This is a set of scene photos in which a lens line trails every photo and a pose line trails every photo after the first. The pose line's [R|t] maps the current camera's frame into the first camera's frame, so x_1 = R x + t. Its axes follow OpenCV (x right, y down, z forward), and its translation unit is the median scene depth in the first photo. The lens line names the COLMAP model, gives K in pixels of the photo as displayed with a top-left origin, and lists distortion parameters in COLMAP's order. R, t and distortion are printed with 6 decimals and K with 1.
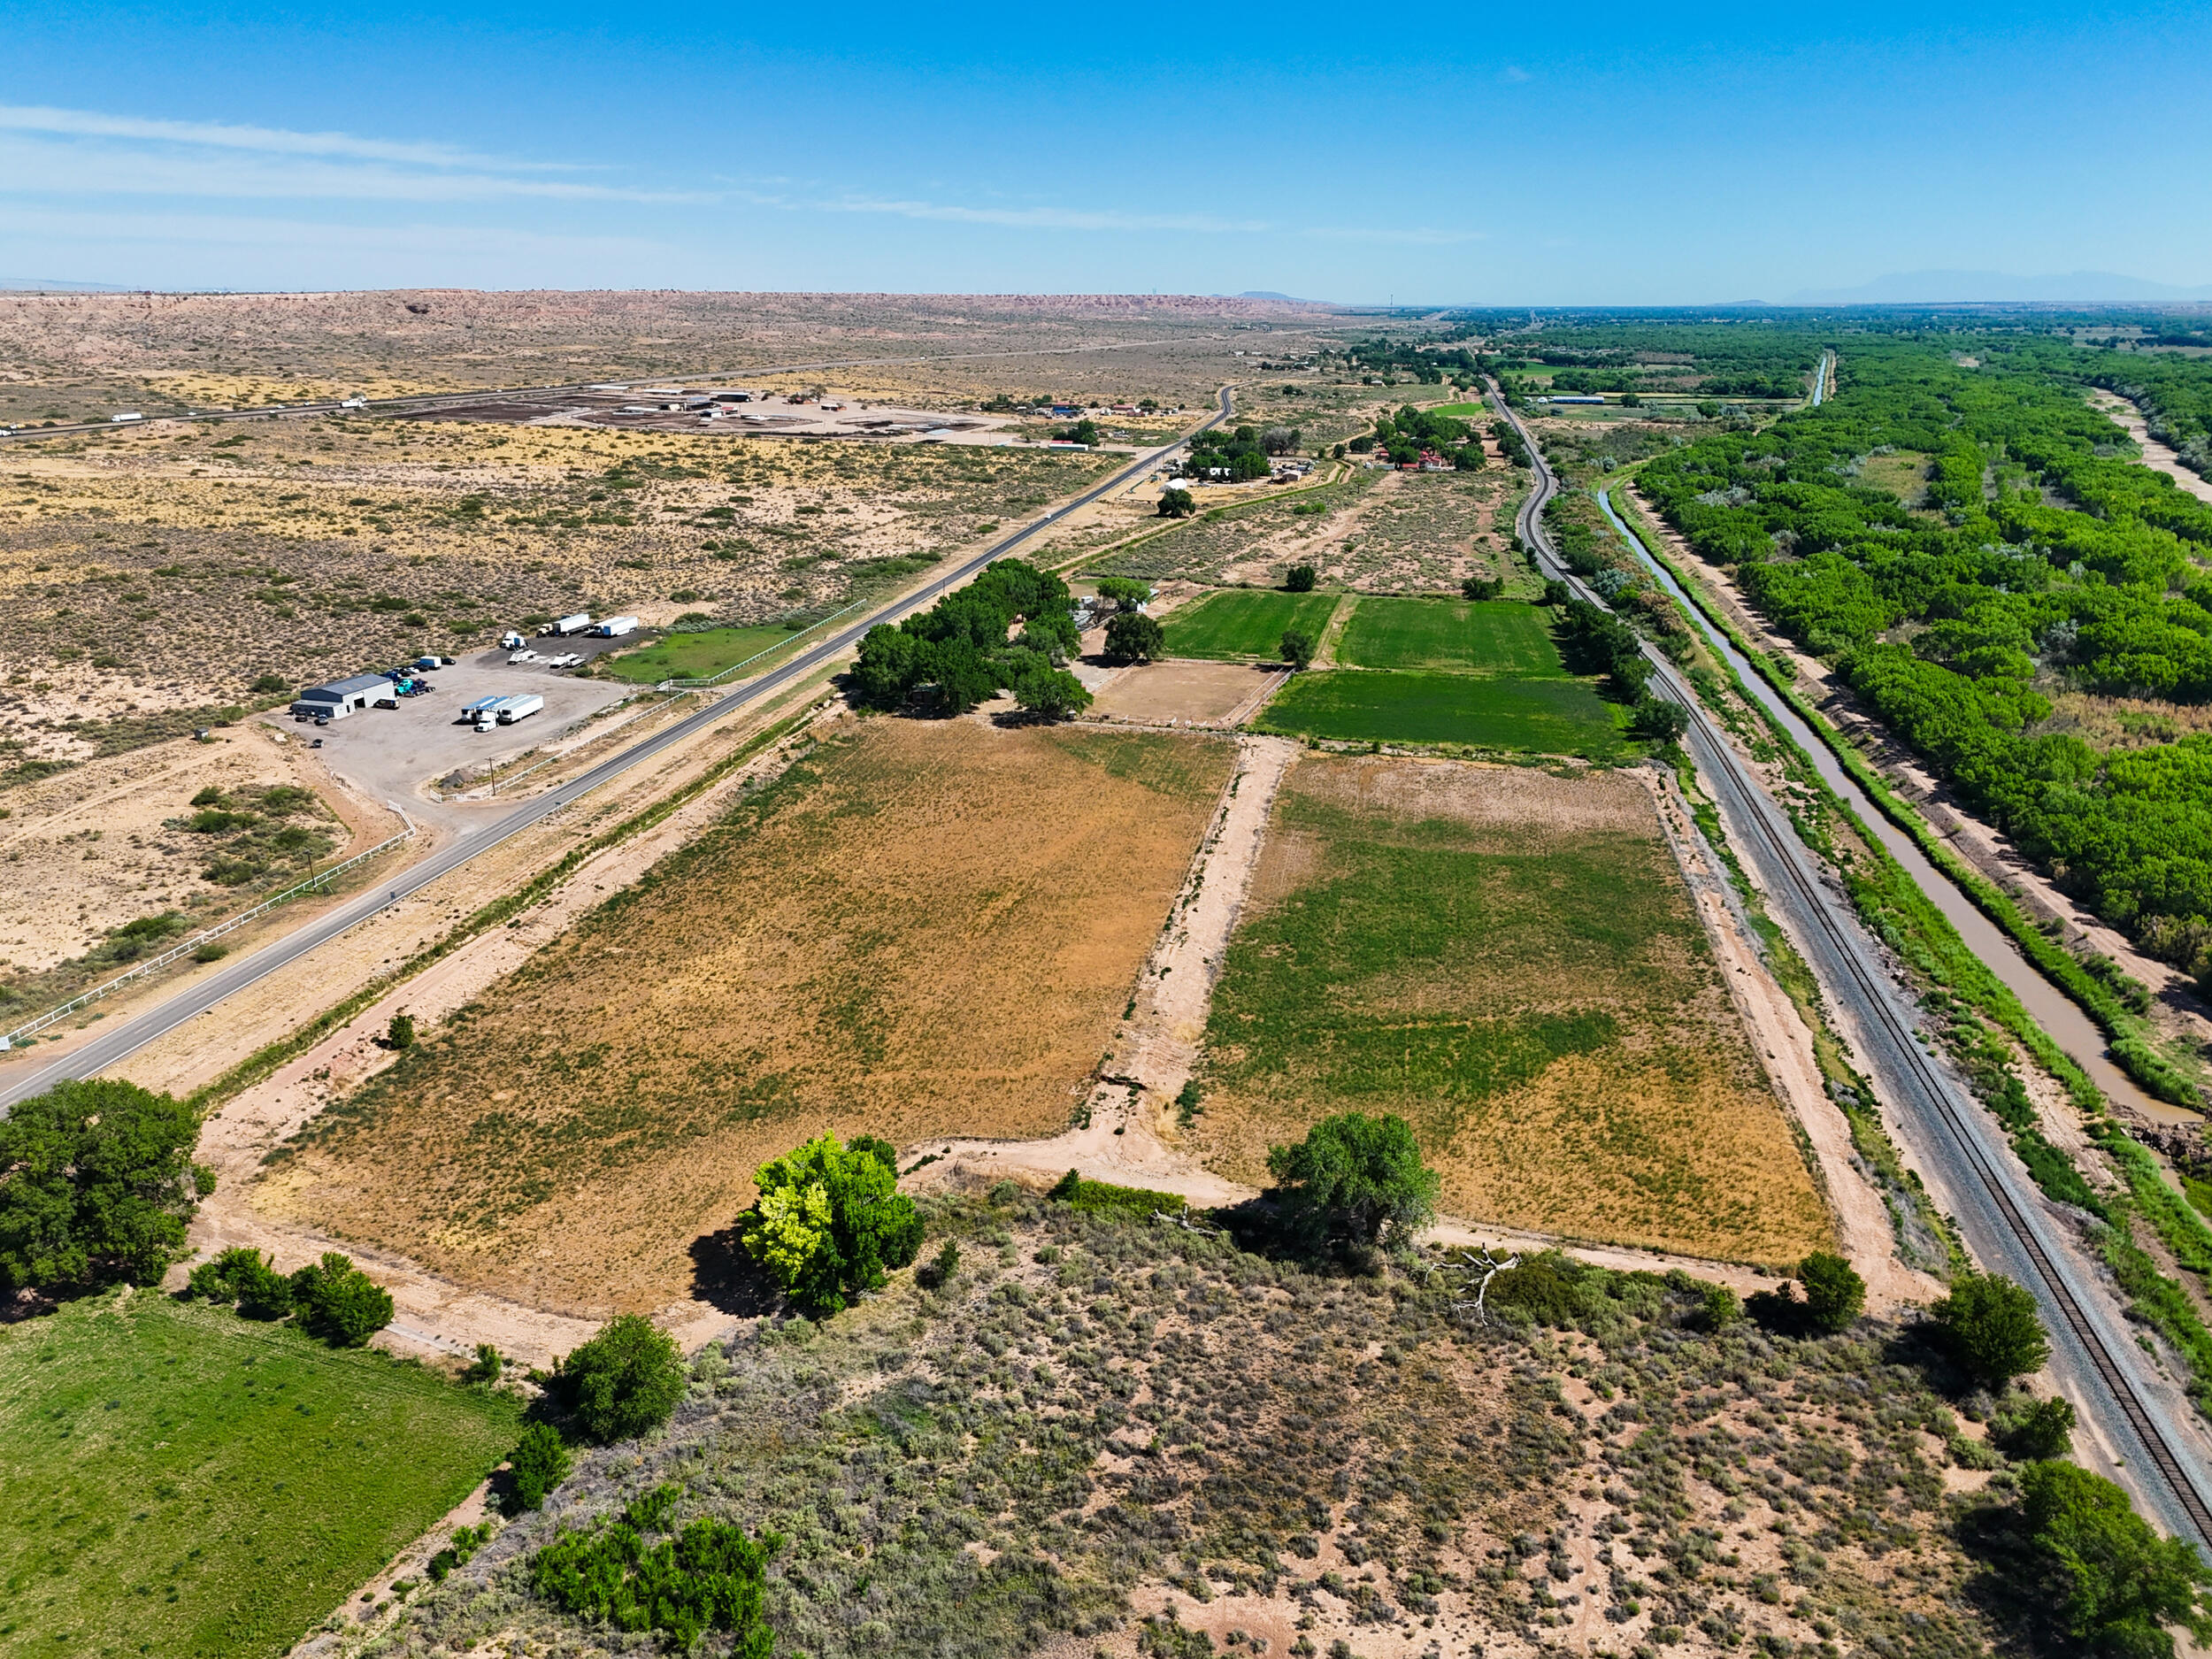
lens RADIAL K [[1625.5, 0, 1107.9], [0, 1625.5, 834.5], [0, 0, 1]] dist [0.074284, -0.070098]
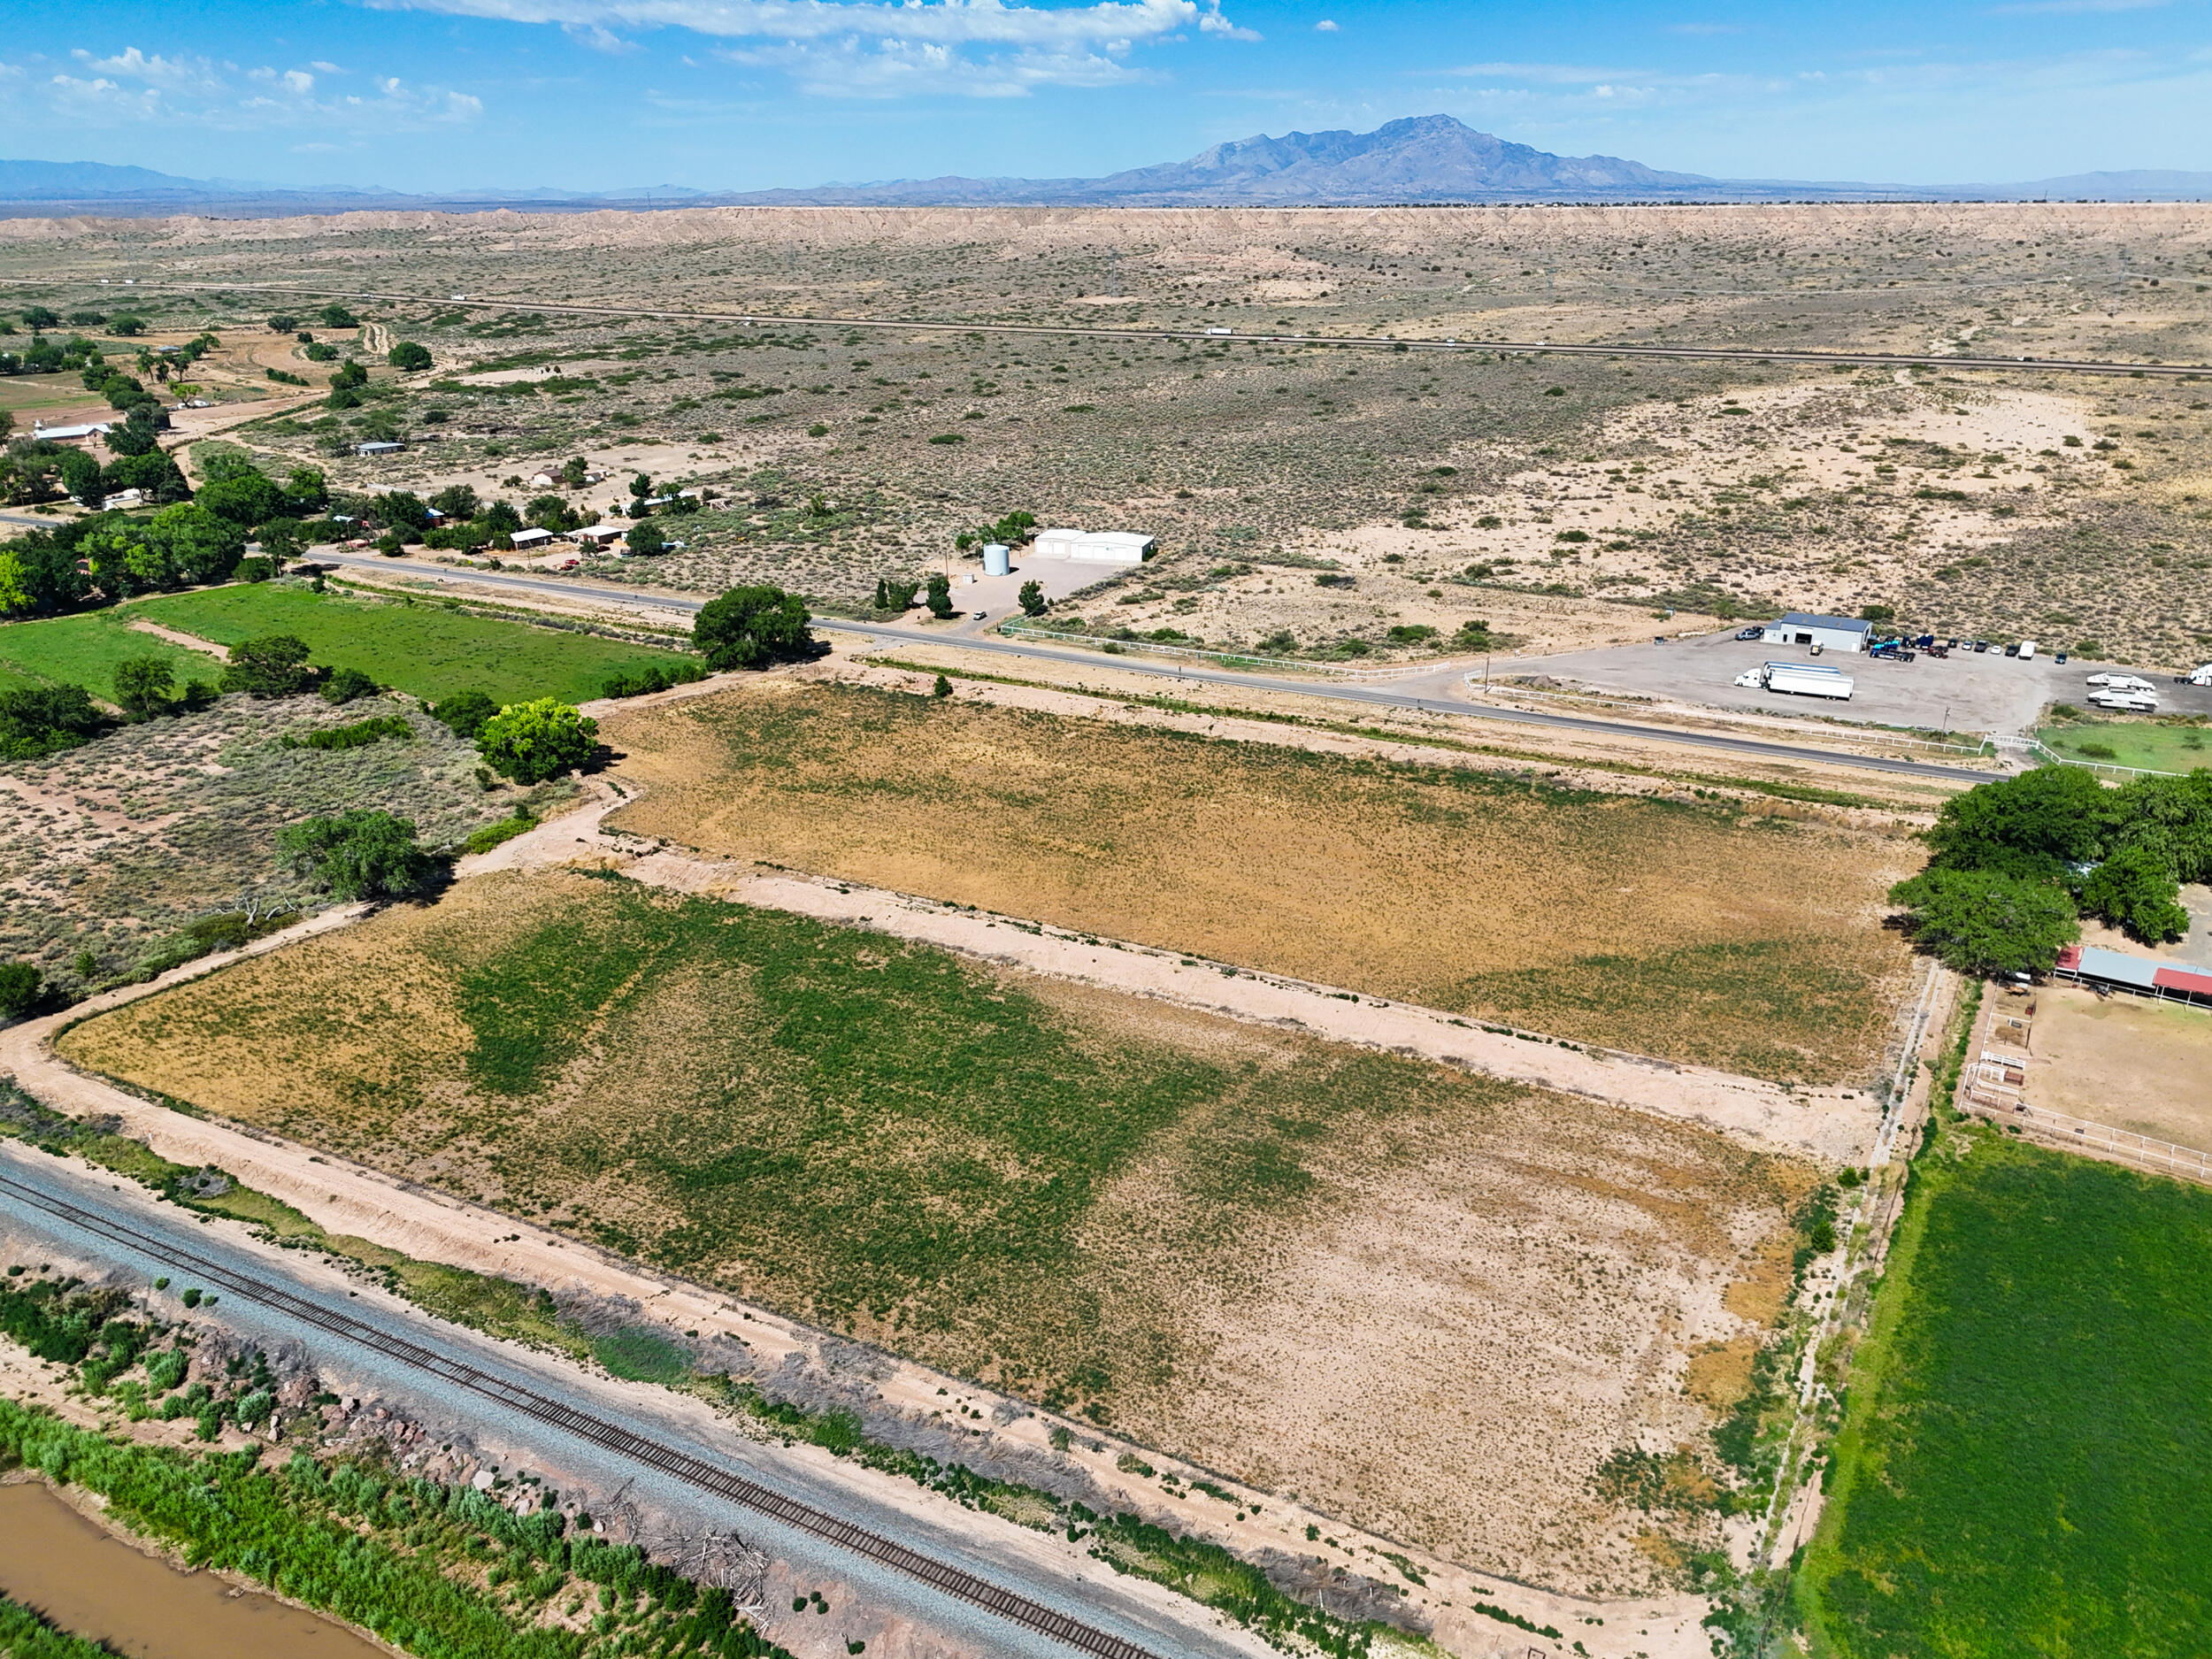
lens RADIAL K [[1625.5, 0, 1107.9], [0, 1625.5, 834.5], [0, 0, 1]] dist [0.074284, -0.070098]
pose [[-0.286194, 0.339924, -0.895849, 0.812370], [-0.297909, 0.857051, 0.420374, -0.385451], [0.910683, 0.387190, -0.144016, 1.189240]]
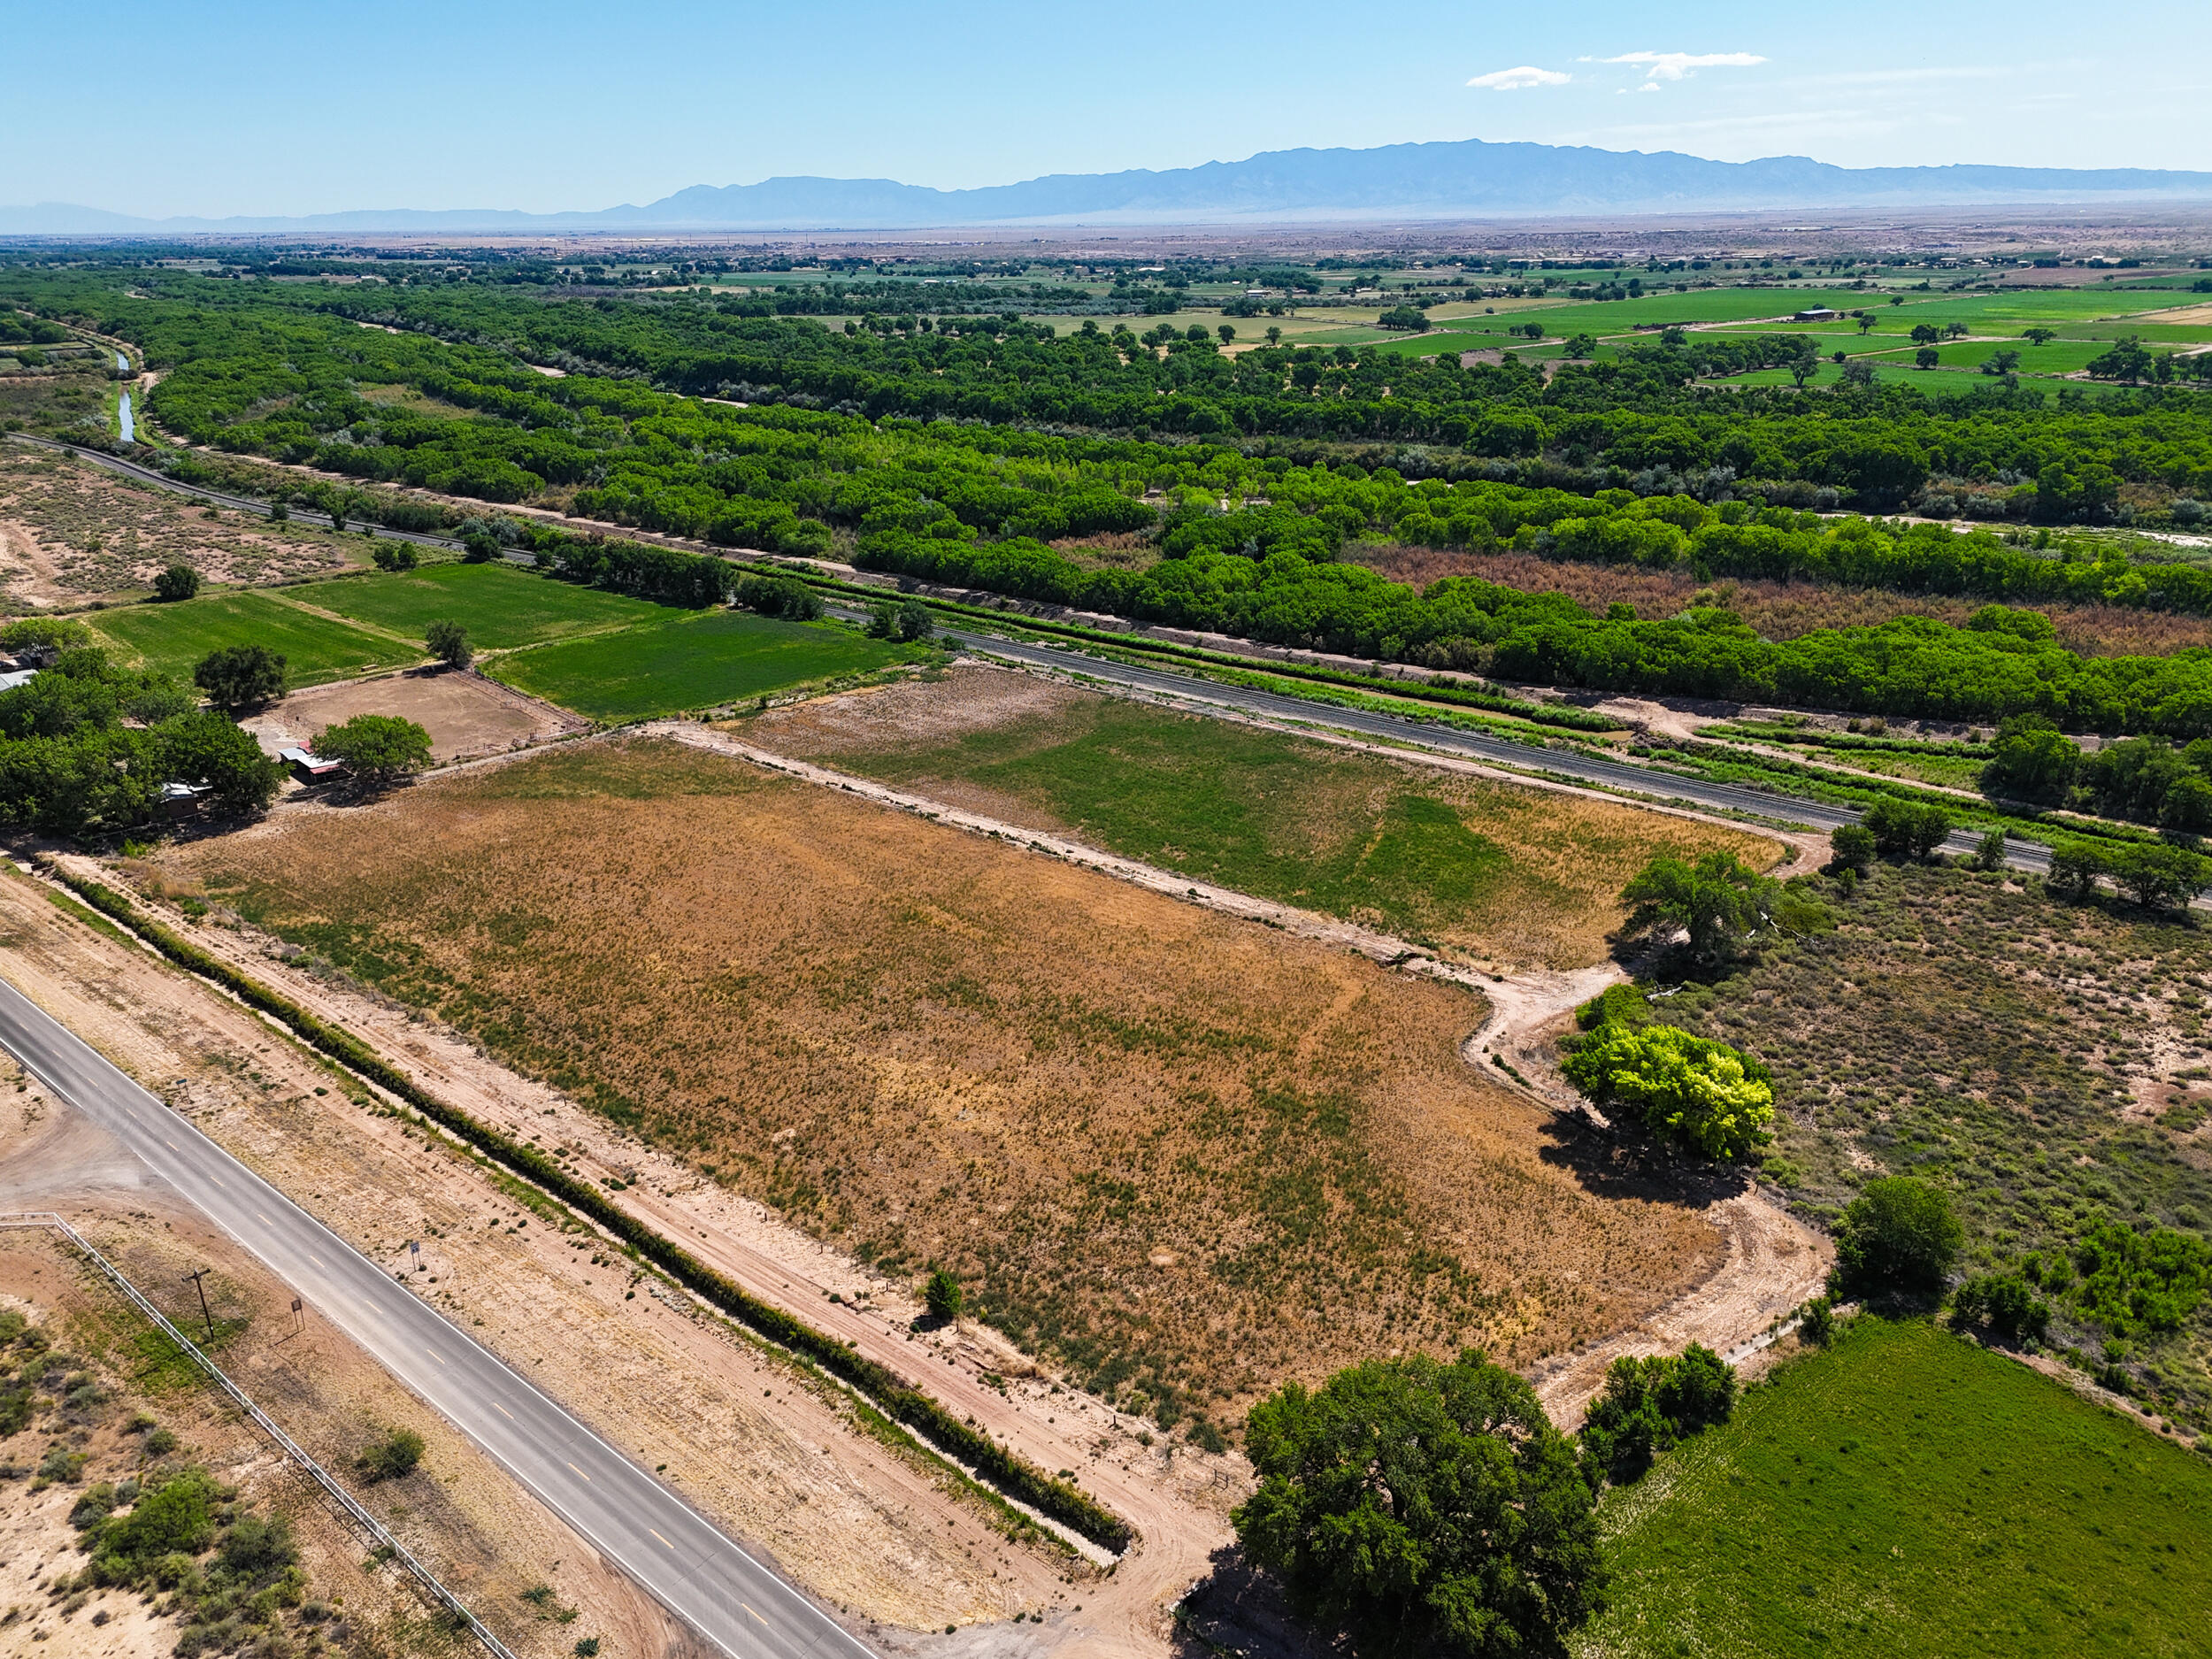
lens RADIAL K [[1619.3, 0, 1108.1], [0, 1619.3, 842.9], [0, 0, 1]] dist [0.075320, -0.070513]
pose [[0.496171, -0.315094, 0.809030, -0.745846], [0.281197, 0.939916, 0.193614, -0.145708], [-0.821427, 0.131431, 0.554963, 0.443730]]
